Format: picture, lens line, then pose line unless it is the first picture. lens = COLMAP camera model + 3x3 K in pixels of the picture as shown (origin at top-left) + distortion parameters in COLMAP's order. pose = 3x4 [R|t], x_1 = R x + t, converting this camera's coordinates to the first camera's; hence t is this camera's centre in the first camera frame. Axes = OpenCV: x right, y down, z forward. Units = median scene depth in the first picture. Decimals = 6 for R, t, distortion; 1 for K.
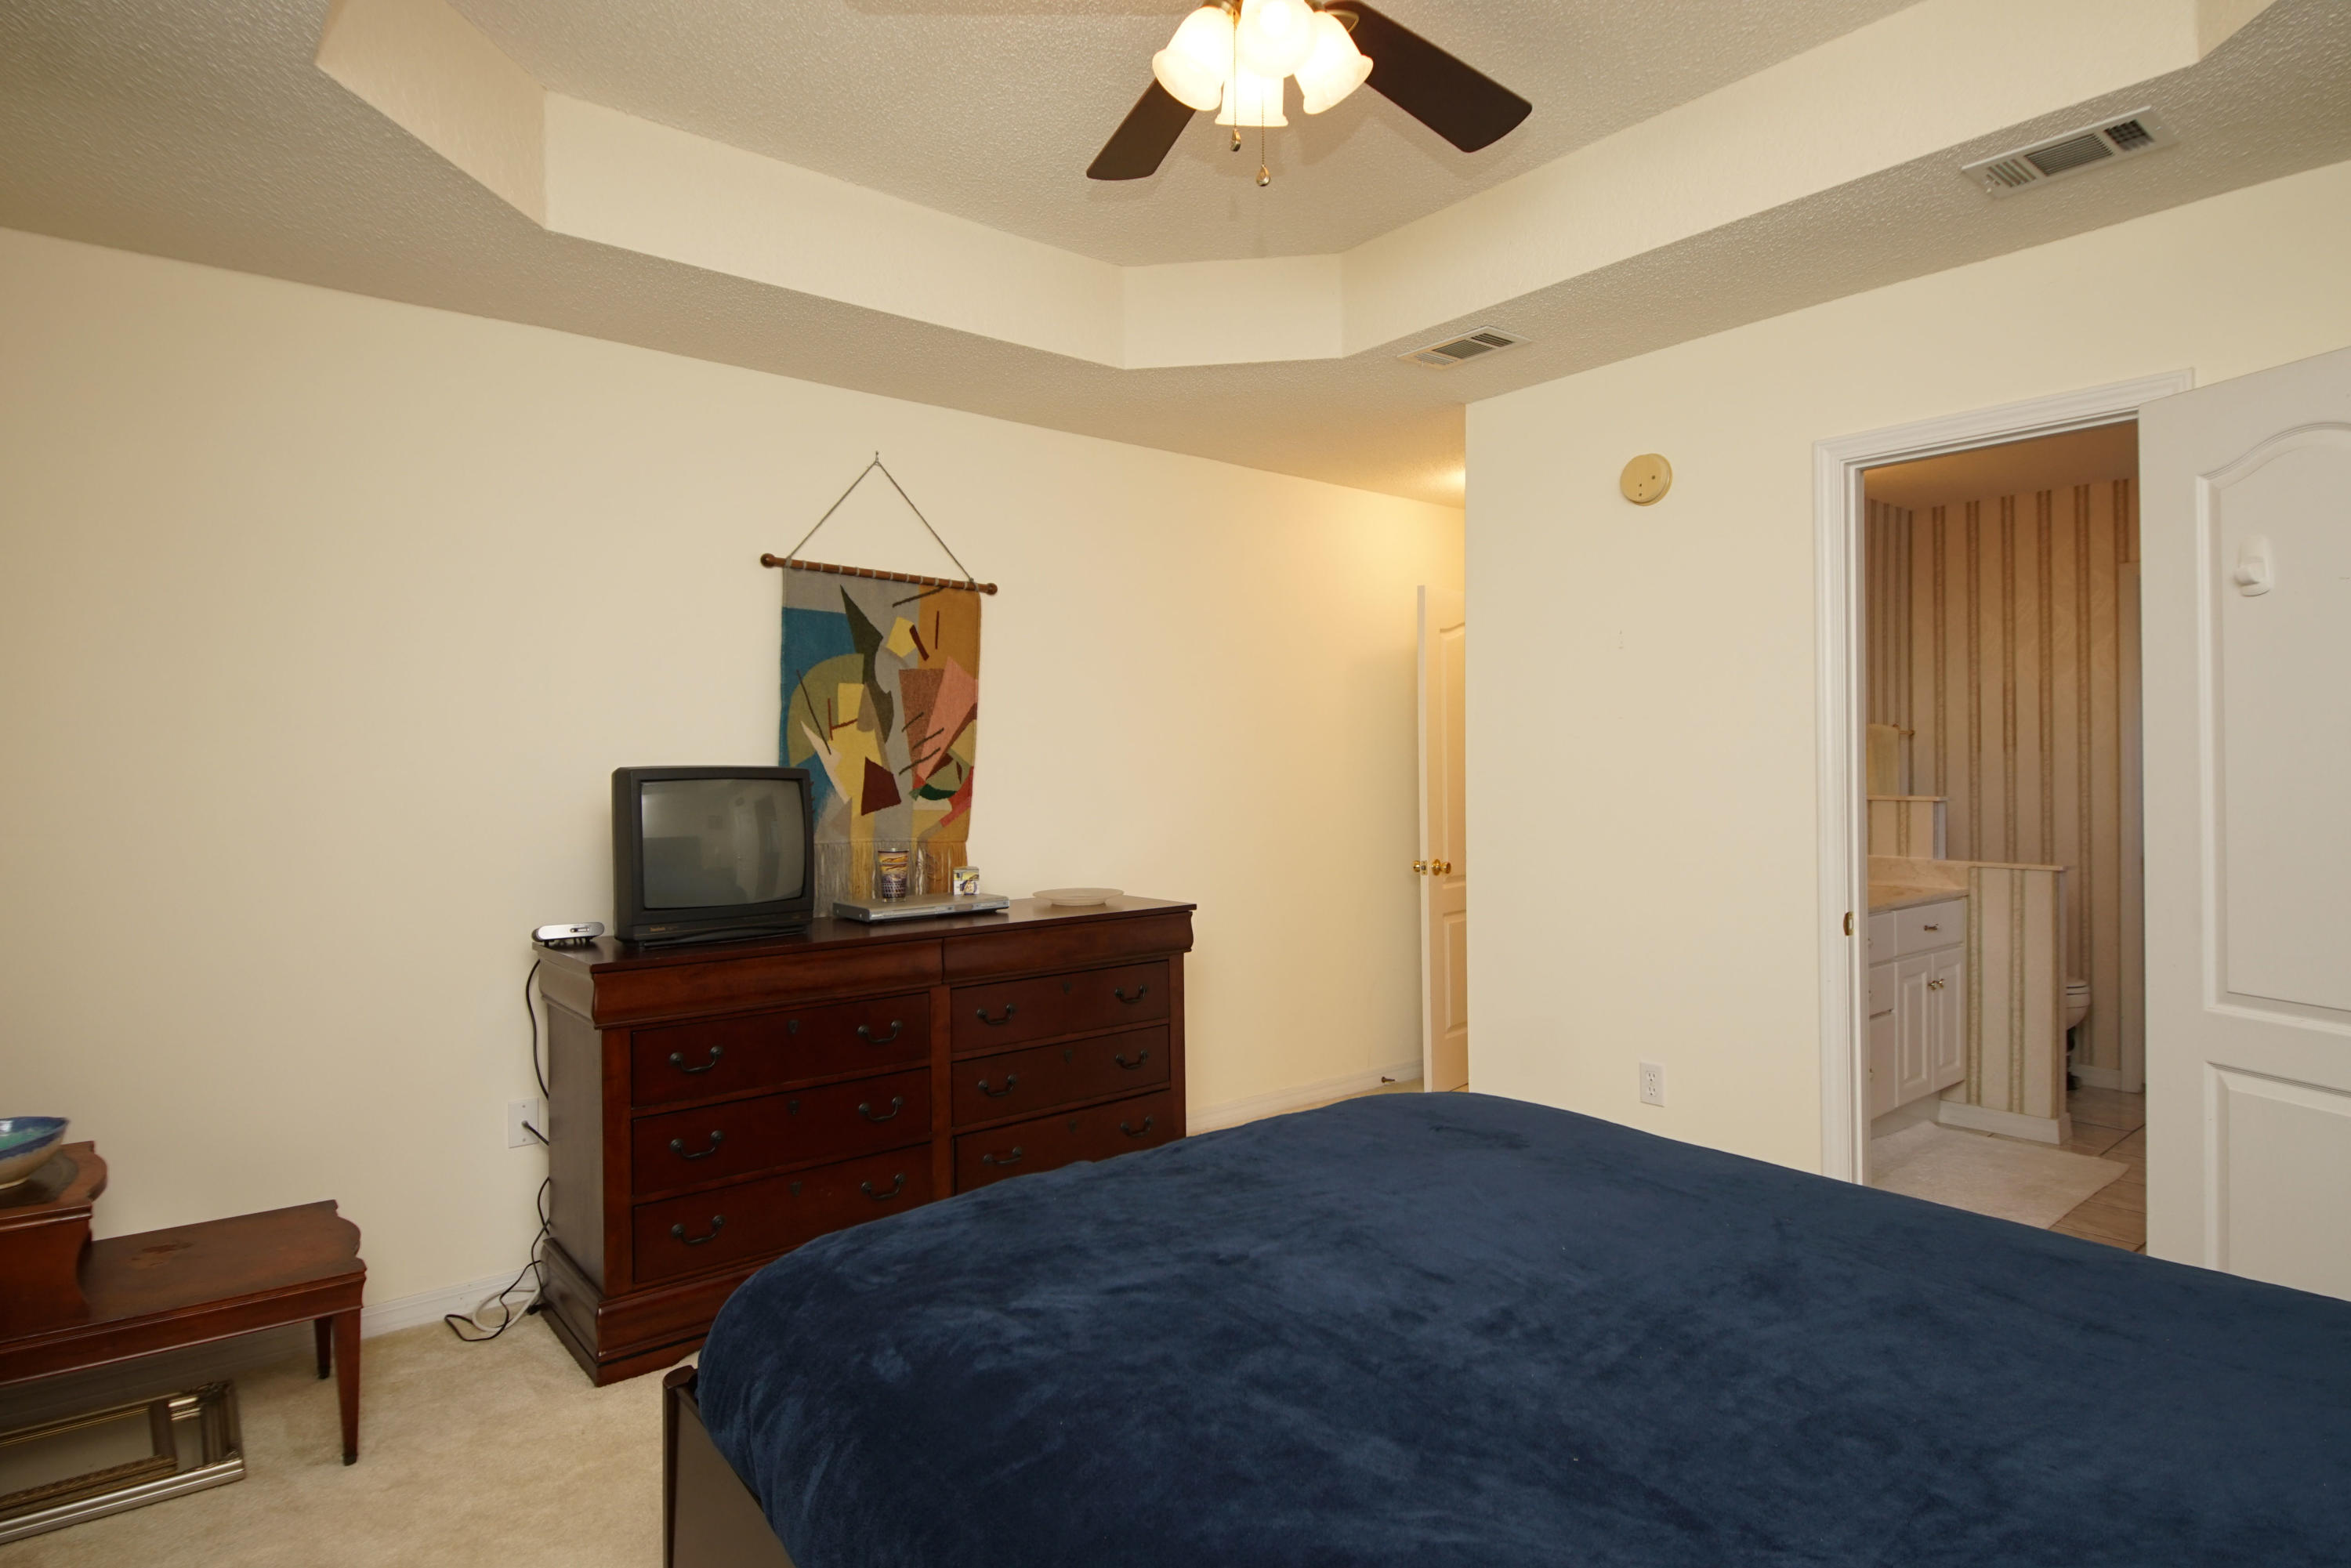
lens RADIAL K [[1258.3, 0, 1150.1], [0, 1258.3, 766.8], [0, 0, 1]] dist [0.038973, -0.040804]
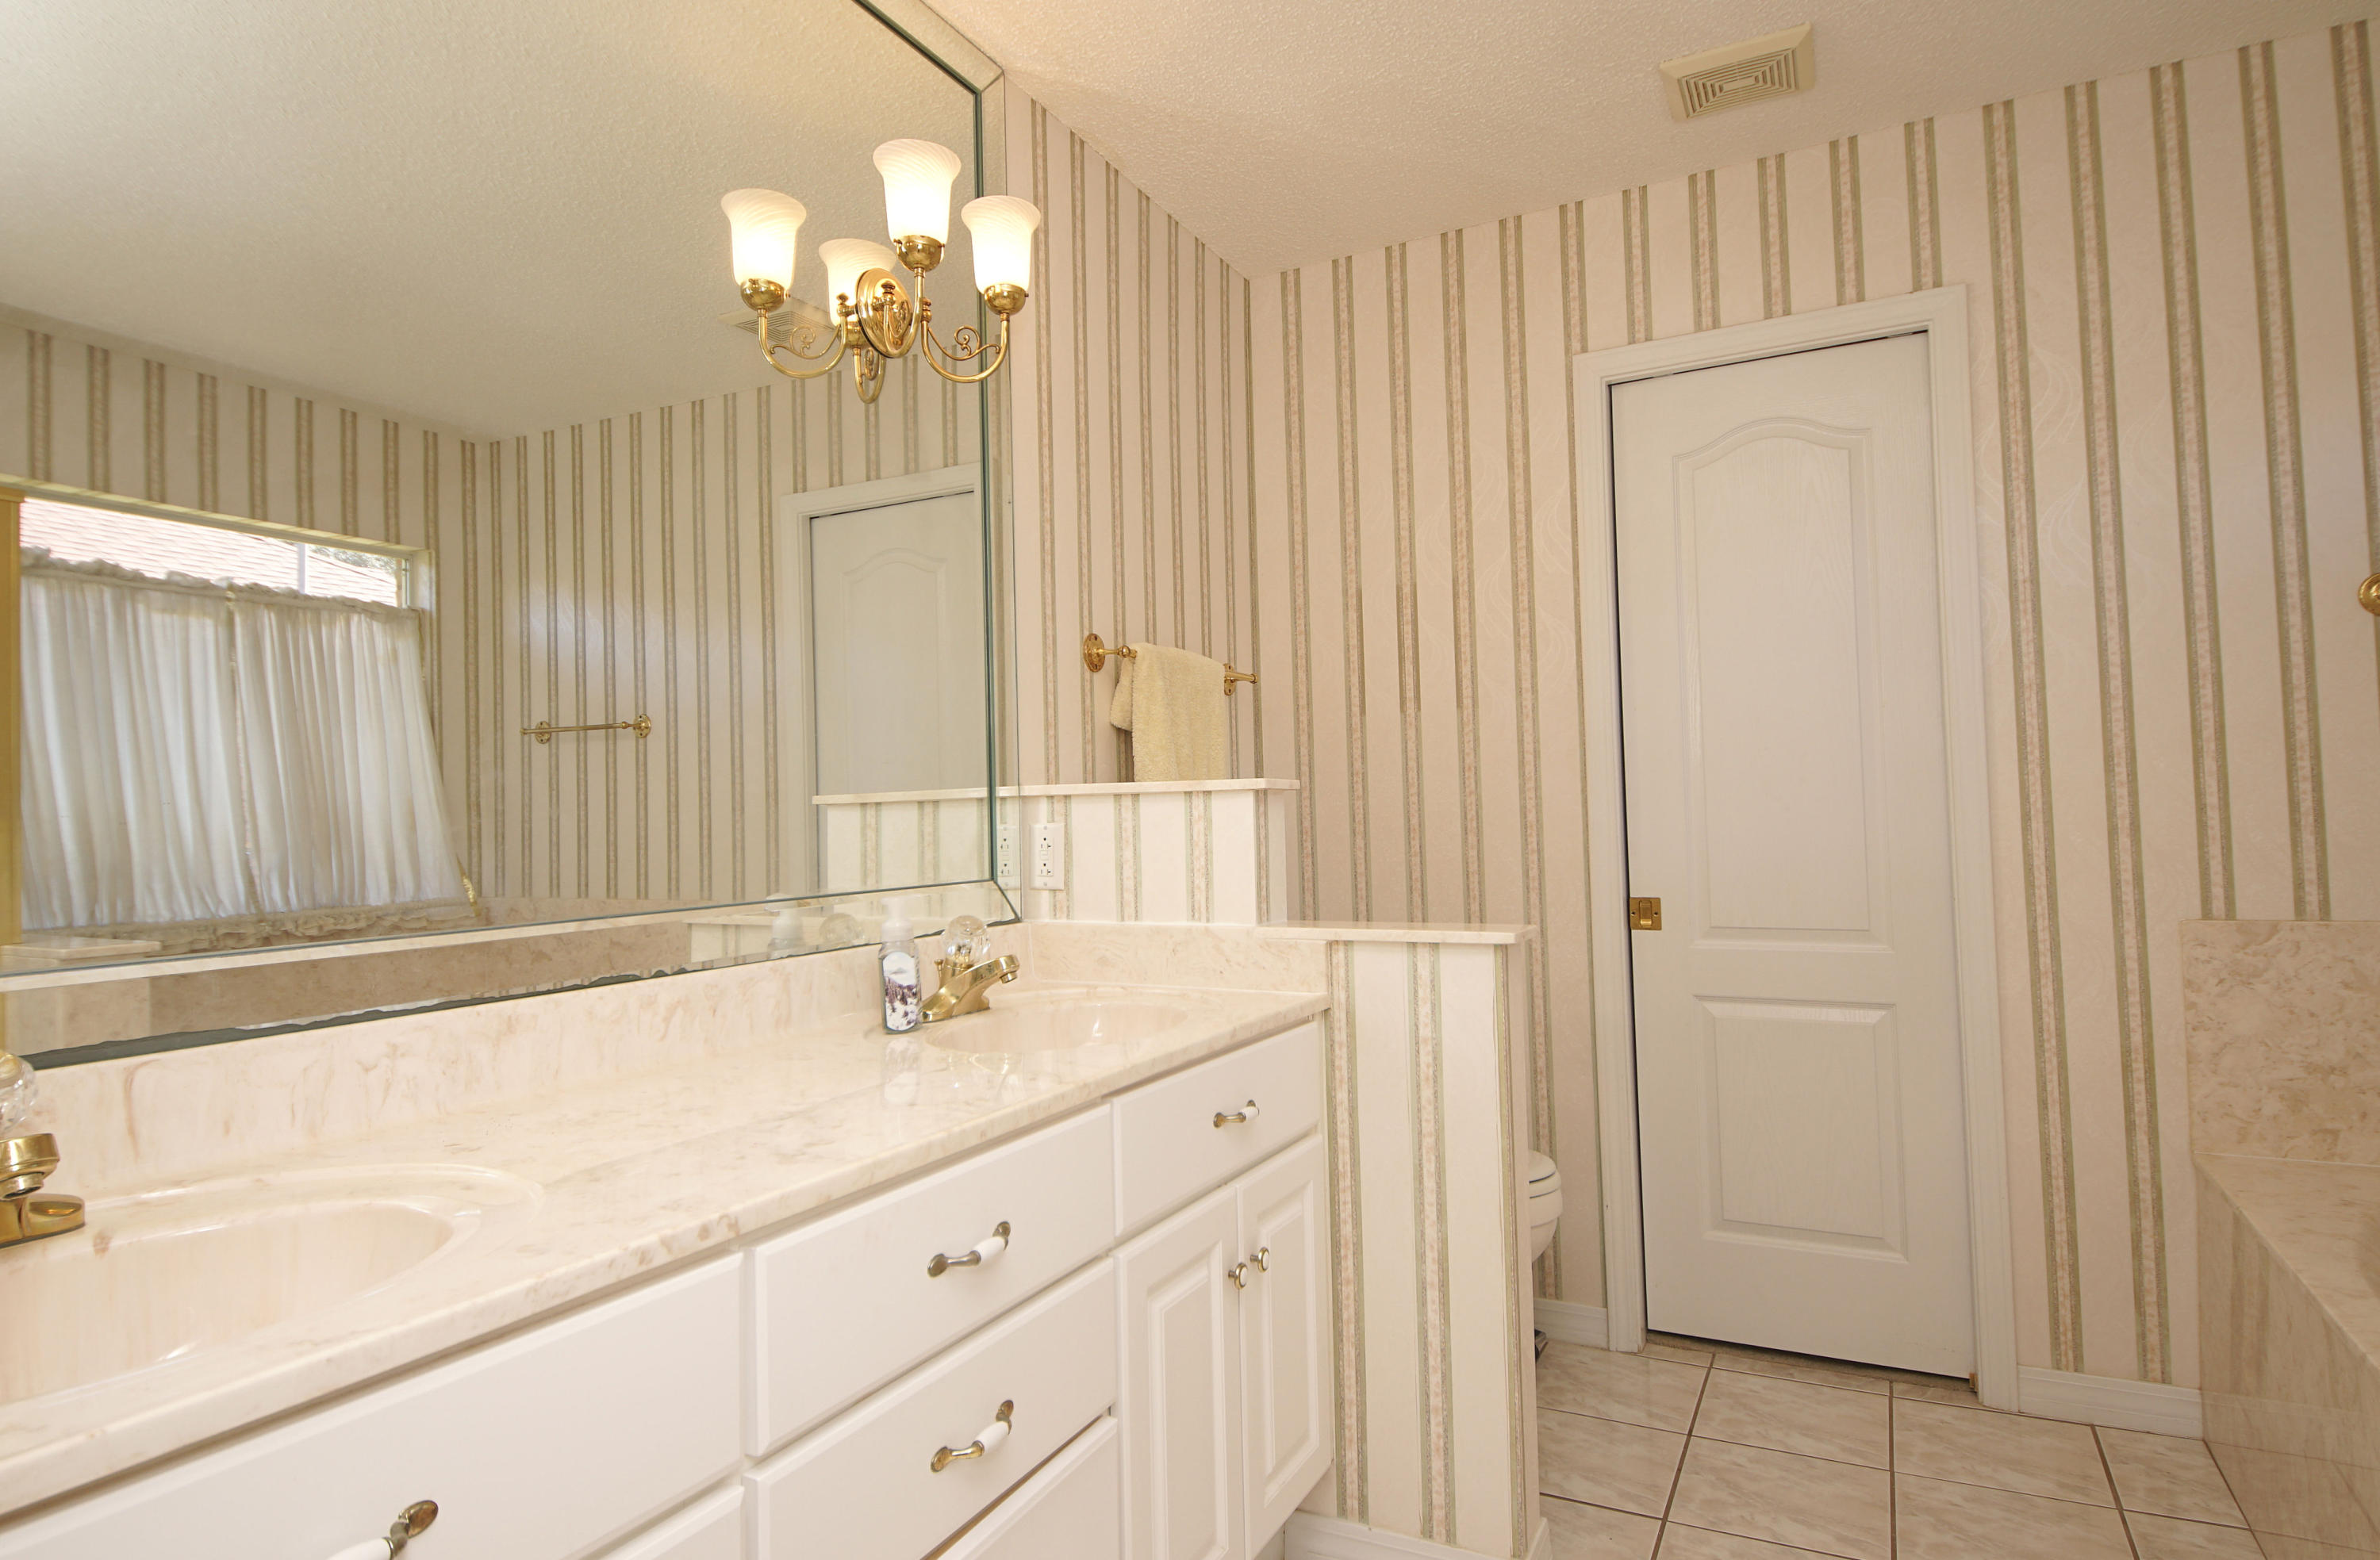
lens RADIAL K [[1299.8, 0, 1155.4], [0, 1299.8, 767.7], [0, 0, 1]] dist [0.051109, -0.050755]
pose [[0.925235, -0.005759, 0.379351, 0.426393], [0.020271, 0.999207, -0.034272, 0.033854], [-0.378853, 0.039400, 0.924618, 0.616227]]
